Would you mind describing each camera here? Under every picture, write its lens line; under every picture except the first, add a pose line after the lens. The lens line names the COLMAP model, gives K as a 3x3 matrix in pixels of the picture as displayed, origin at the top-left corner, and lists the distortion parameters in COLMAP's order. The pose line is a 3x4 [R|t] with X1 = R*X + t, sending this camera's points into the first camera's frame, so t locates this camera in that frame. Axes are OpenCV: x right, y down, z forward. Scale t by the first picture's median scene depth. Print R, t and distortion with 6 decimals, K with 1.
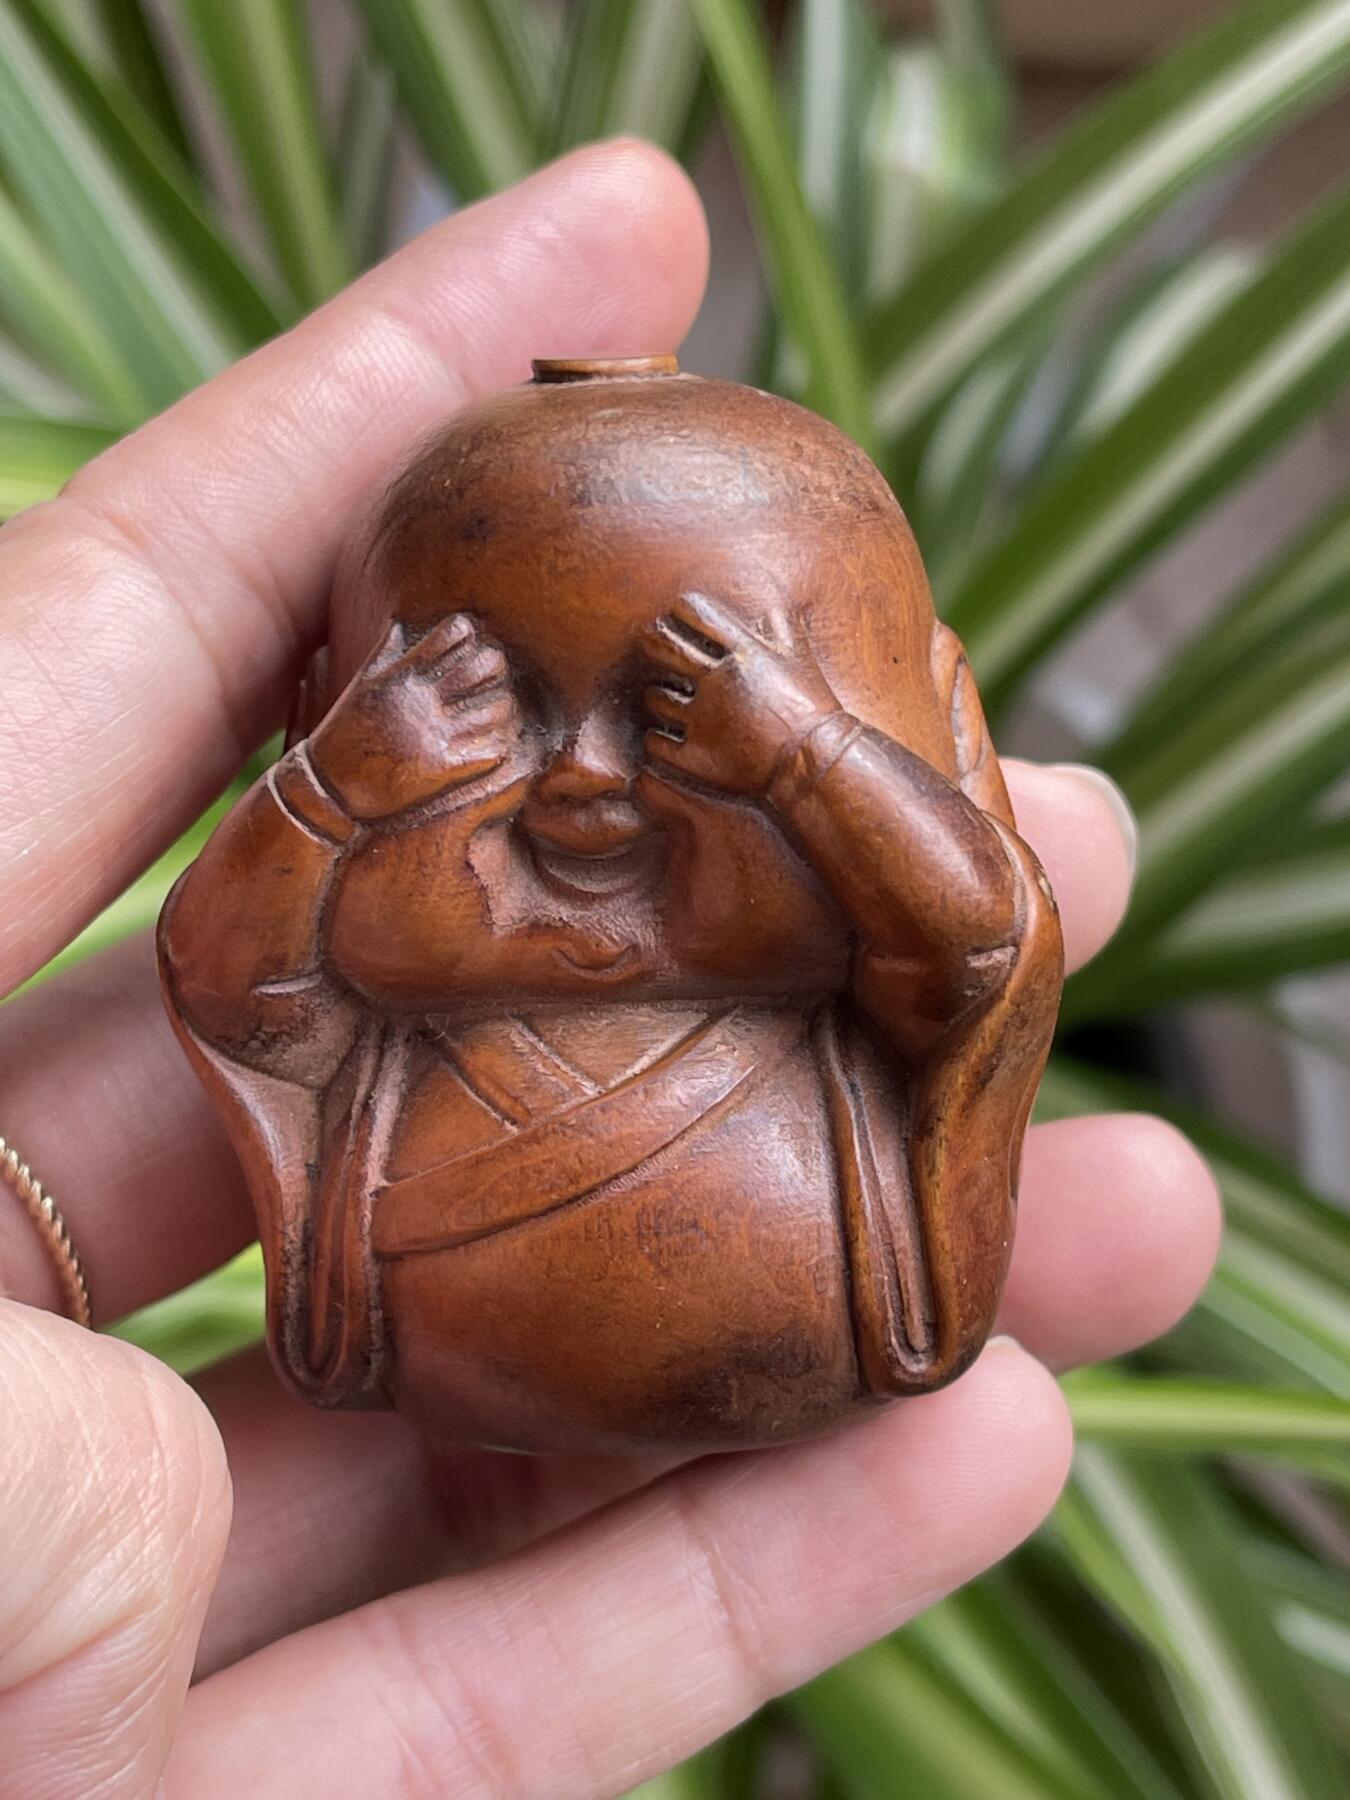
lens RADIAL K [[3580.8, 0, 652.9], [0, 3580.8, 843.0], [0, 0, 1]] dist [0.096533, 0.000000]
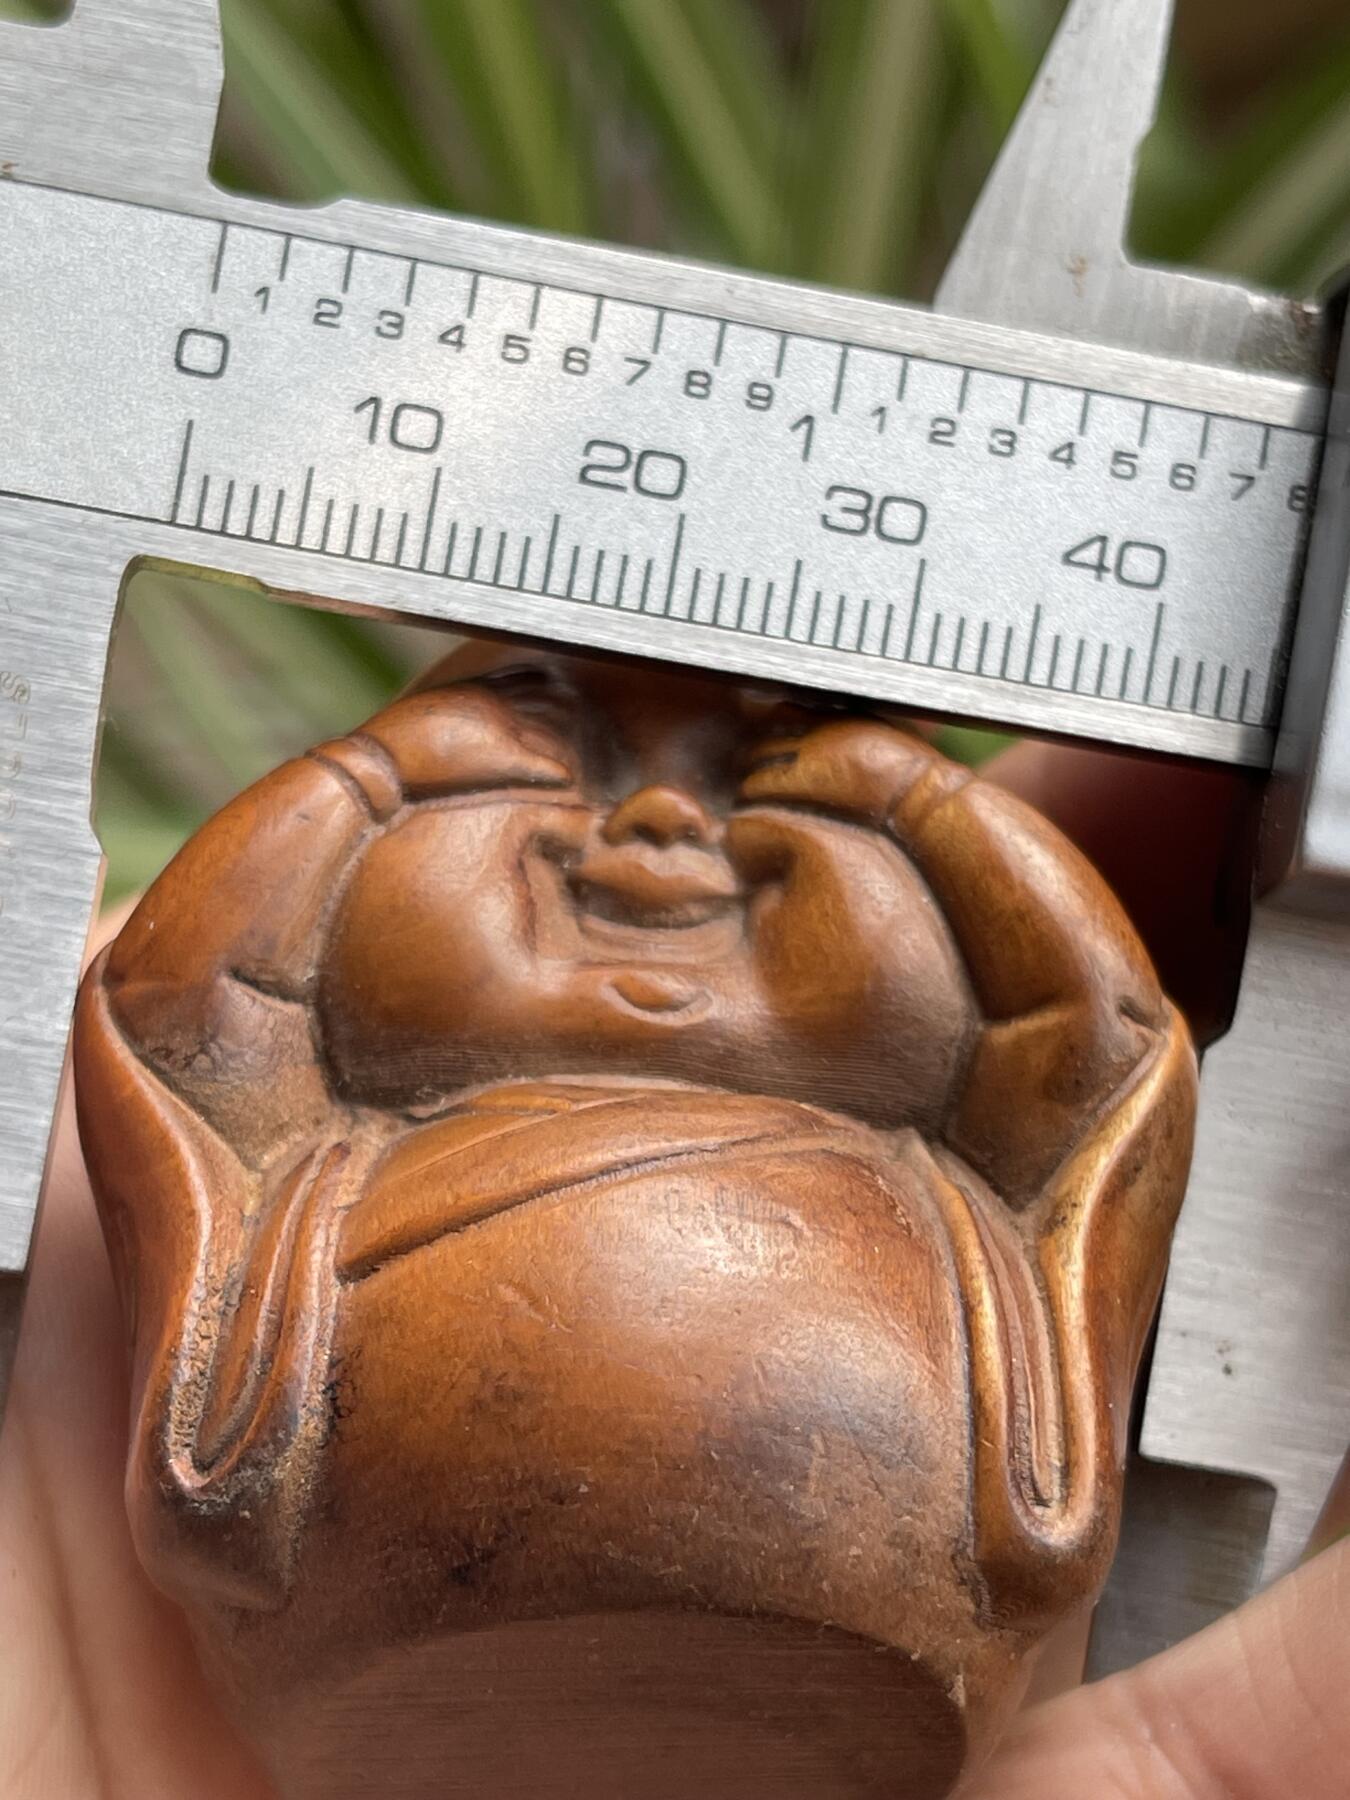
lens RADIAL K [[3580.8, 0, 688.8], [0, 3580.8, 902.1], [0, 0, 1]] dist [0.096533, 0.000000]
pose [[0.969288, 0.198685, 0.144934, -0.132065], [-0.030849, 0.682901, -0.729859, 0.614690], [-0.243988, 0.702973, 0.668056, 0.440738]]
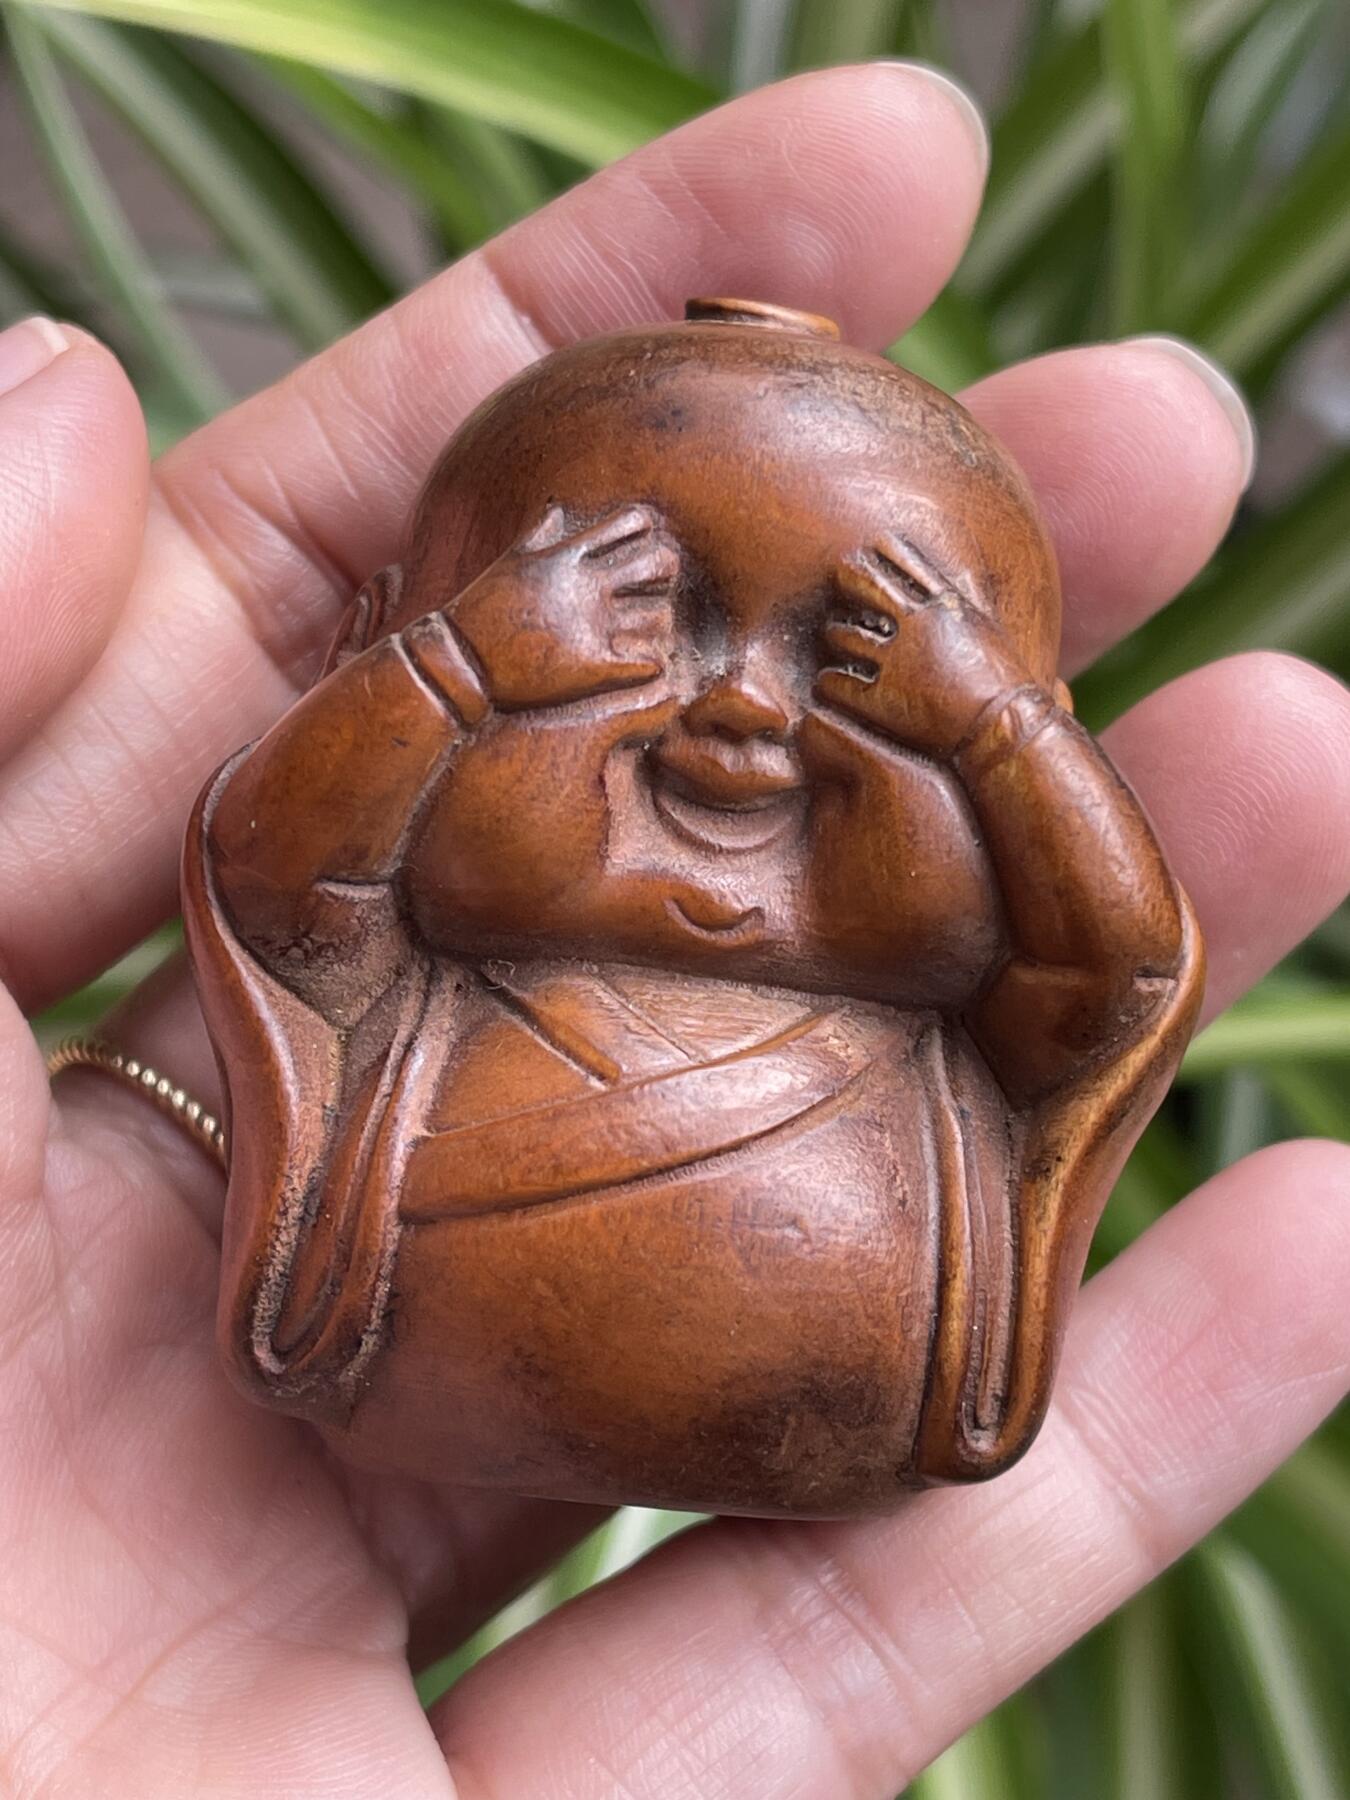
lens RADIAL K [[3580.8, 0, 666.4], [0, 3580.8, 893.5], [0, 0, 1]] dist [0.096533, 0.000000]
pose [[0.956804, 0.191118, 0.219090, -0.223148], [-0.151402, 0.970869, -0.185719, 0.193754], [-0.248202, 0.144526, 0.957866, 0.155582]]
